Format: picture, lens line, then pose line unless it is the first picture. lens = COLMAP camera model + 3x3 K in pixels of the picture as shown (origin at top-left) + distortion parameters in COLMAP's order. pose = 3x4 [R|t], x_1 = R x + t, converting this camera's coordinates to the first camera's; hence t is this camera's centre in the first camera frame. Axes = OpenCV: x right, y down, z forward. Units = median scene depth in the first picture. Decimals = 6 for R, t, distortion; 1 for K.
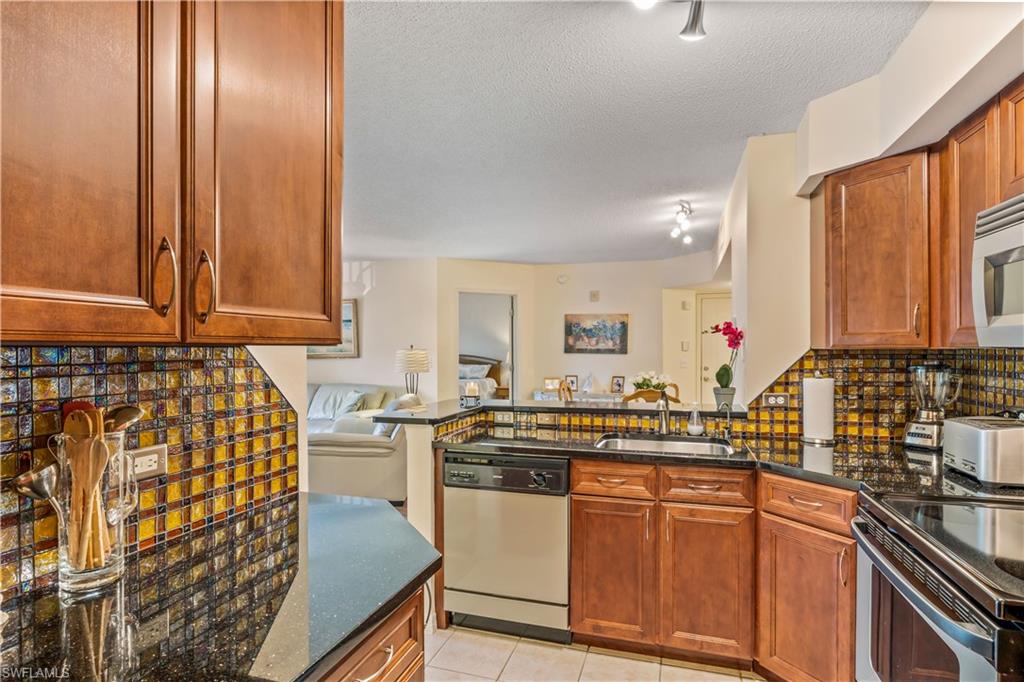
lens RADIAL K [[535.0, 0, 513.1], [0, 535.0, 345.7], [0, 0, 1]] dist [-0.008413, -0.000061]
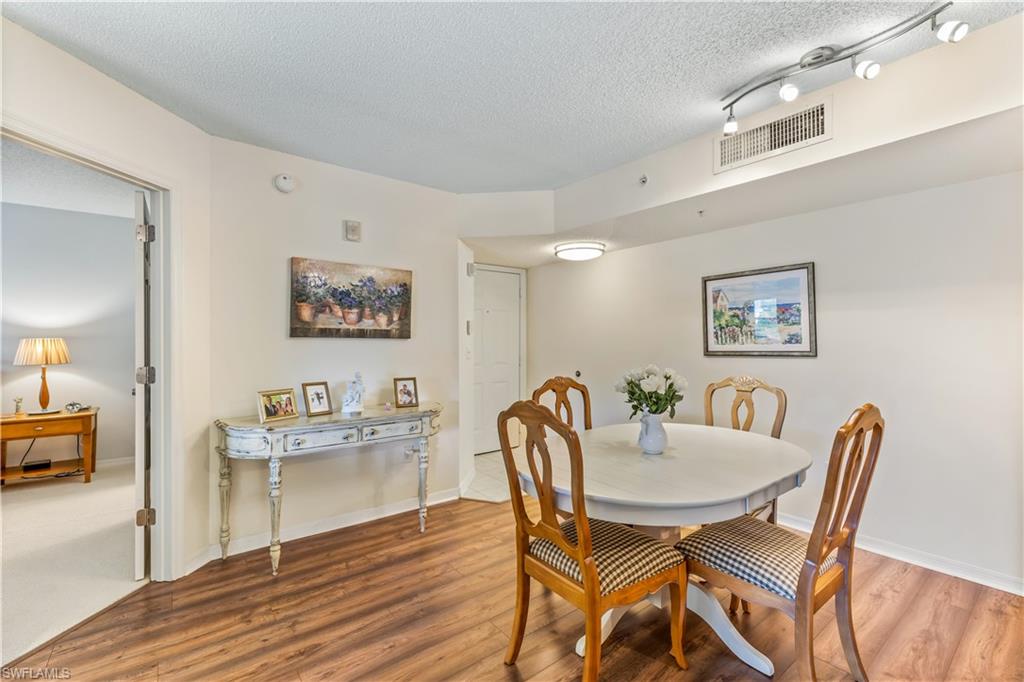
lens RADIAL K [[445.8, 0, 509.0], [0, 445.8, 337.3], [0, 0, 1]] dist [0.002072, -0.000350]
pose [[0.561078, 0.005698, 0.827743, -0.129618], [0.000971, 0.999971, -0.007542, 0.017192], [-0.827762, 0.005036, 0.561057, 0.624823]]
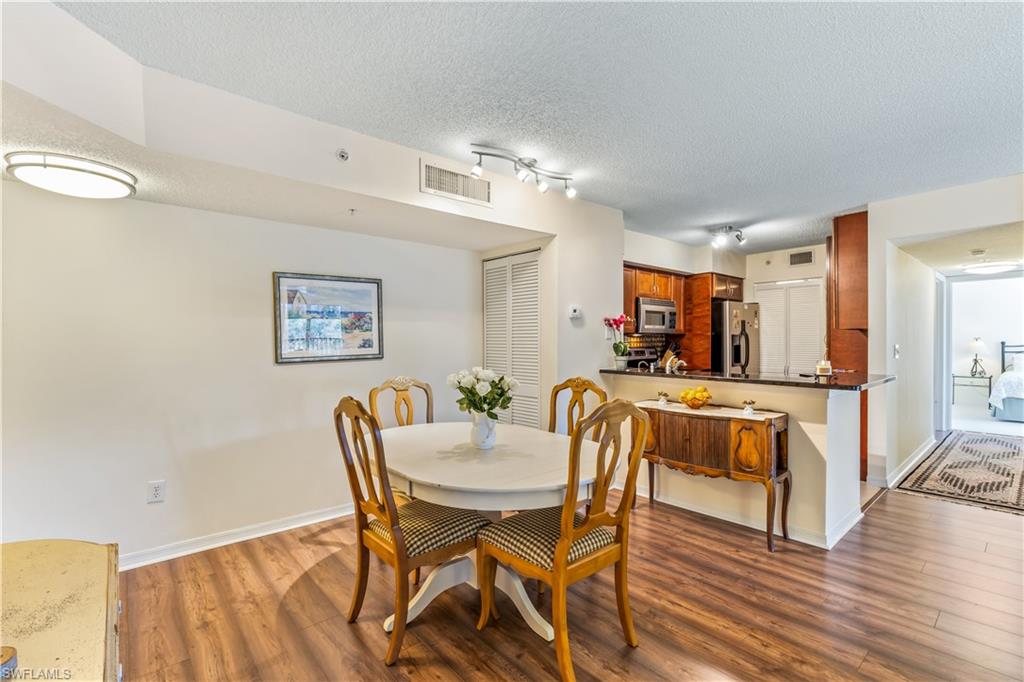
lens RADIAL K [[455.2, 0, 520.5], [0, 455.2, 347.1], [0, 0, 1]] dist [-0.004660, -0.000540]
pose [[-0.856886, 0.000951, 0.515505, -0.018941], [0.008147, 0.999898, 0.011697, 0.015186], [-0.515441, 0.014223, -0.856807, 0.987411]]
